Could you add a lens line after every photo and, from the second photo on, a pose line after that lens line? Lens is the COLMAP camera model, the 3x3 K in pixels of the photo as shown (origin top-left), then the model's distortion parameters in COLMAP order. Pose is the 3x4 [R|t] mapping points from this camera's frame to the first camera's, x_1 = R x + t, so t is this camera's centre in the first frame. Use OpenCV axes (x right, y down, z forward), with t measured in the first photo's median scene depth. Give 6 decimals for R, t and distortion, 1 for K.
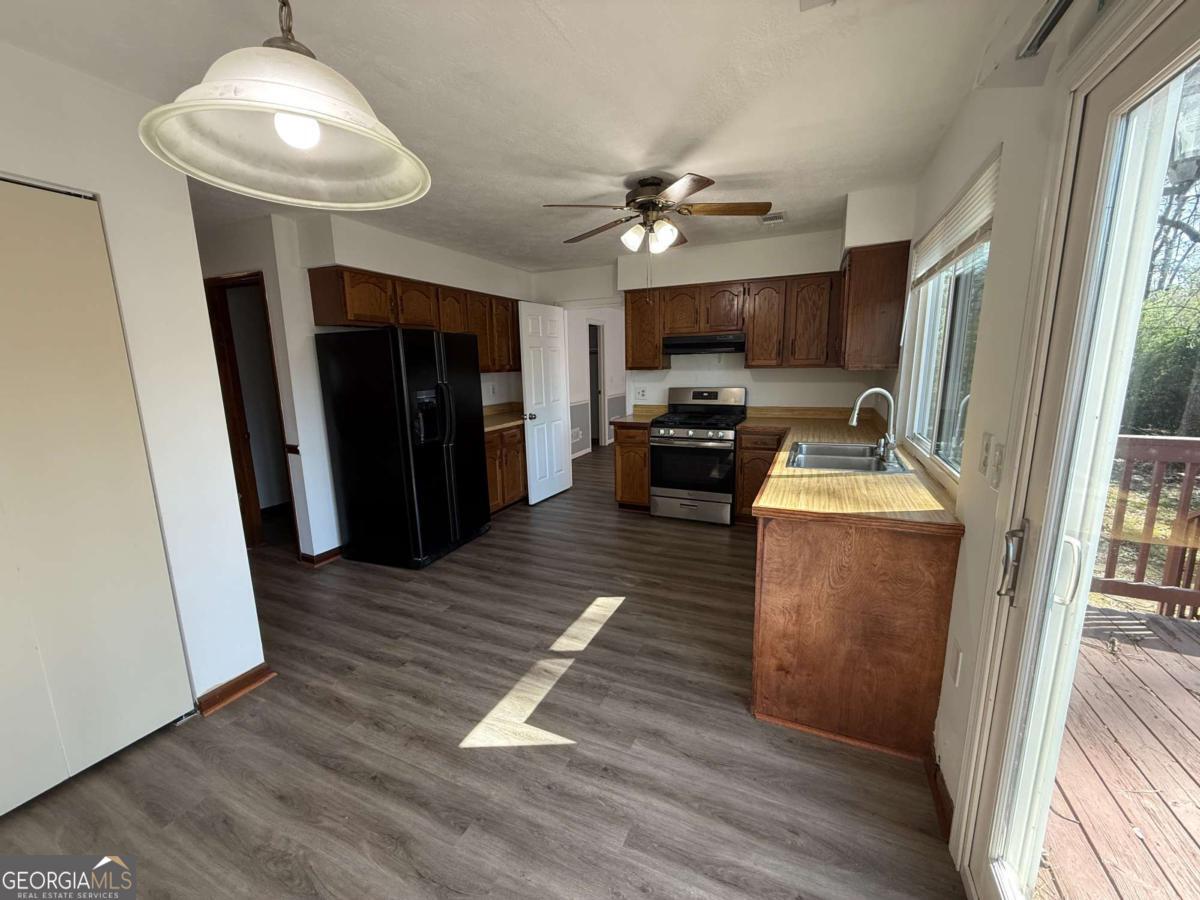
lens RADIAL K [[477.2, 0, 598.0], [0, 477.2, 453.1], [0, 0, 1]] dist [-0.001929, 0.000006]
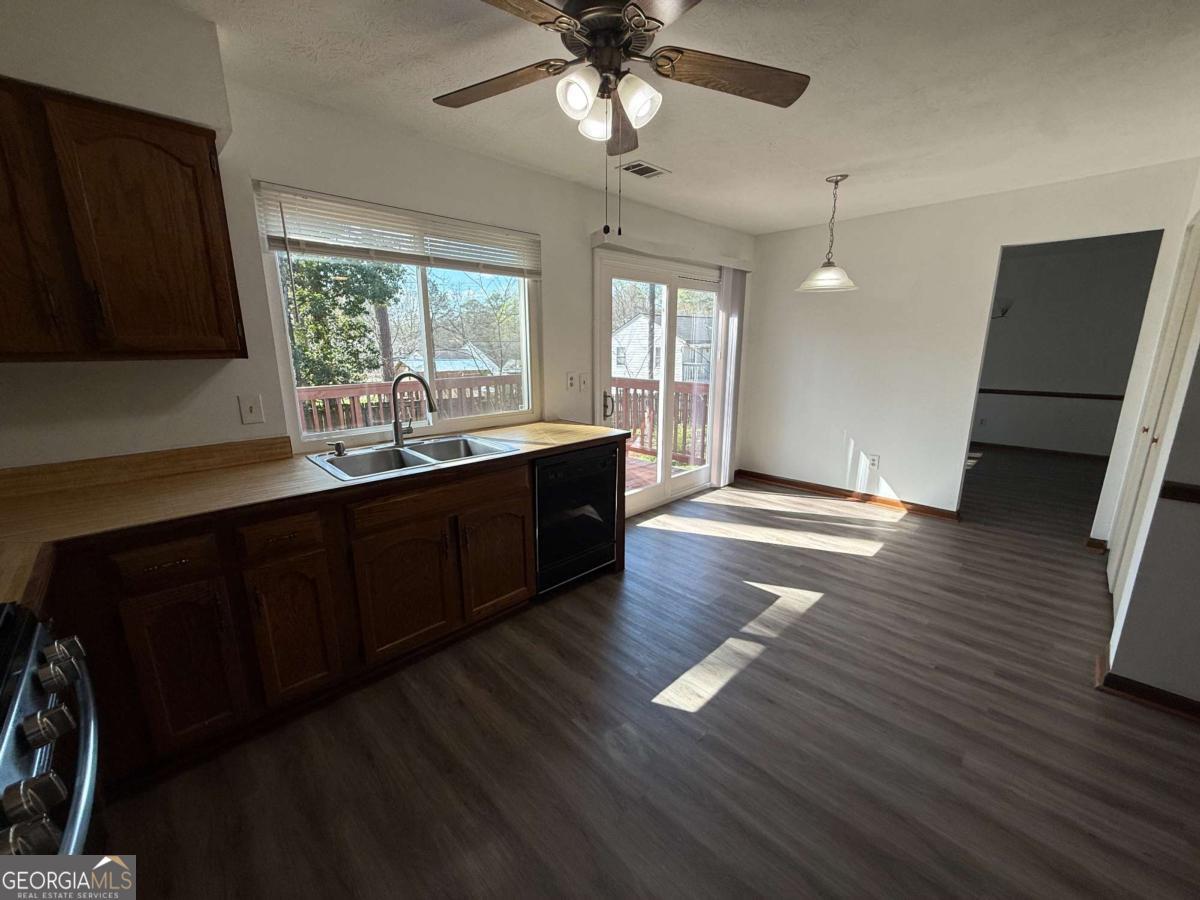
lens RADIAL K [[477.2, 0, 598.0], [0, 477.2, 453.1], [0, 0, 1]] dist [-0.001929, 0.000006]
pose [[-0.930320, -0.062332, 0.361414, -0.087960], [0.087365, 0.919417, 0.383458, -0.264280], [-0.356192, 0.388313, -0.849906, 1.440998]]
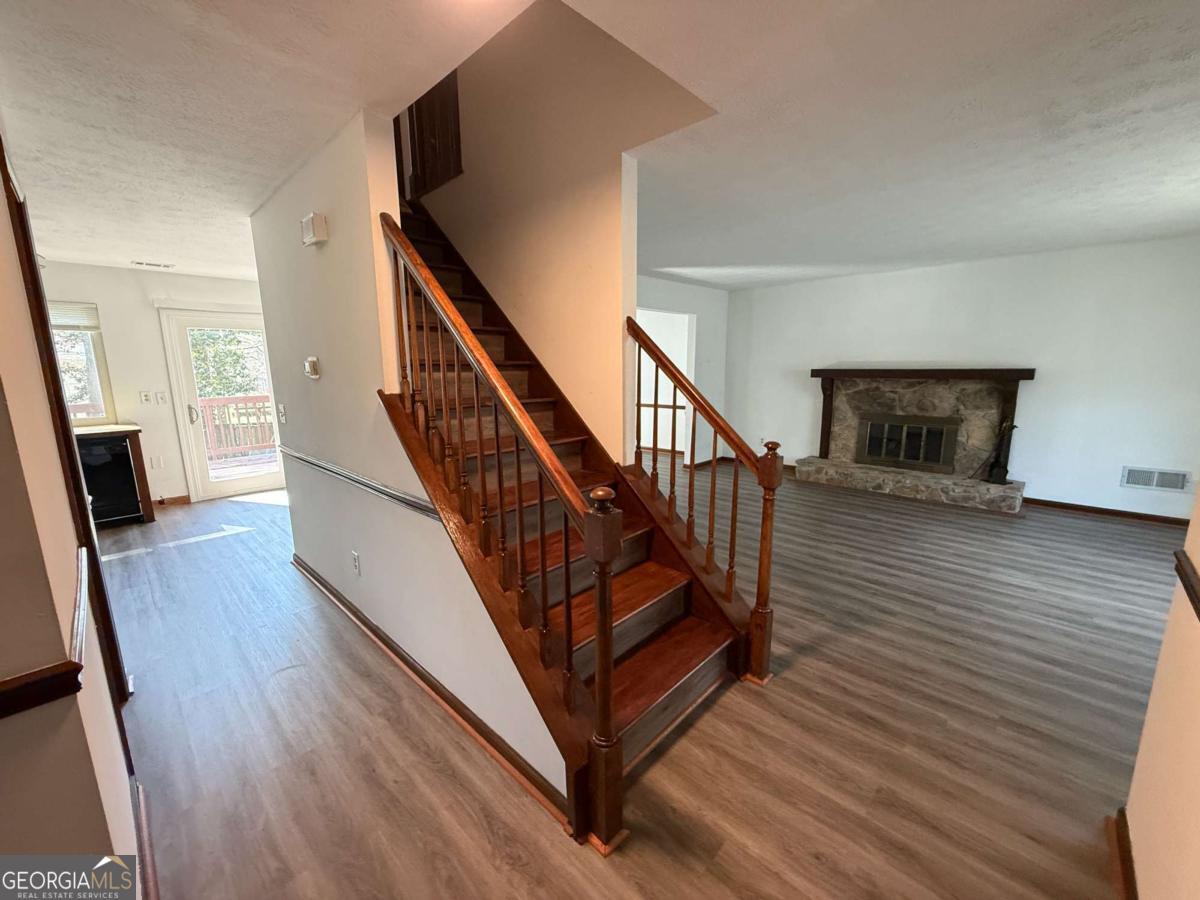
lens RADIAL K [[477.2, 0, 598.0], [0, 477.2, 453.1], [0, 0, 1]] dist [-0.001929, 0.000006]
pose [[-0.940423, -0.033046, 0.338398, -1.636856], [0.091171, 0.934309, 0.344609, -0.243084], [-0.327556, 0.354930, -0.875632, 1.450777]]
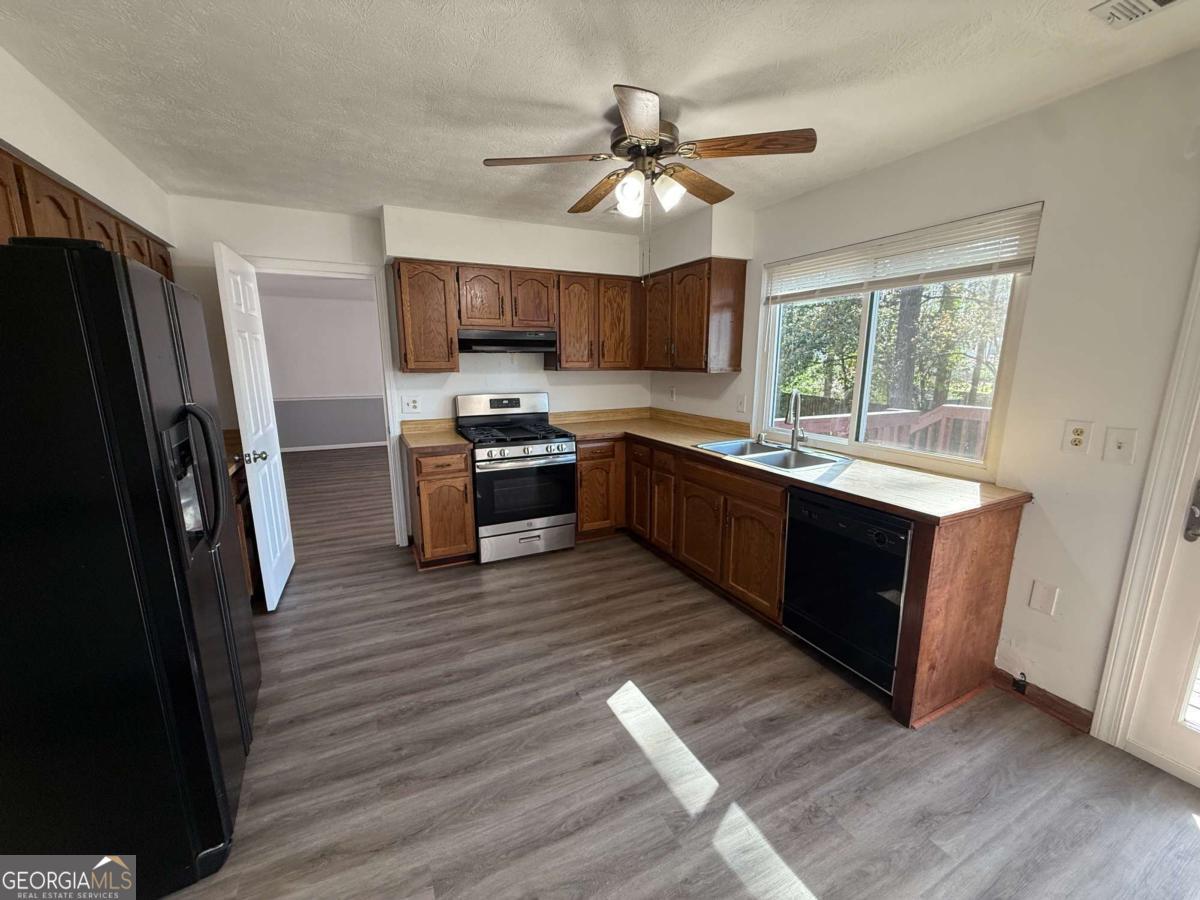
lens RADIAL K [[477.2, 0, 598.0], [0, 477.2, 453.1], [0, 0, 1]] dist [-0.001929, 0.000006]
pose [[0.634095, -0.128153, 0.762562, -0.488317], [0.131501, 0.989677, 0.056974, -0.094523], [-0.761992, 0.064150, 0.644401, 0.536913]]
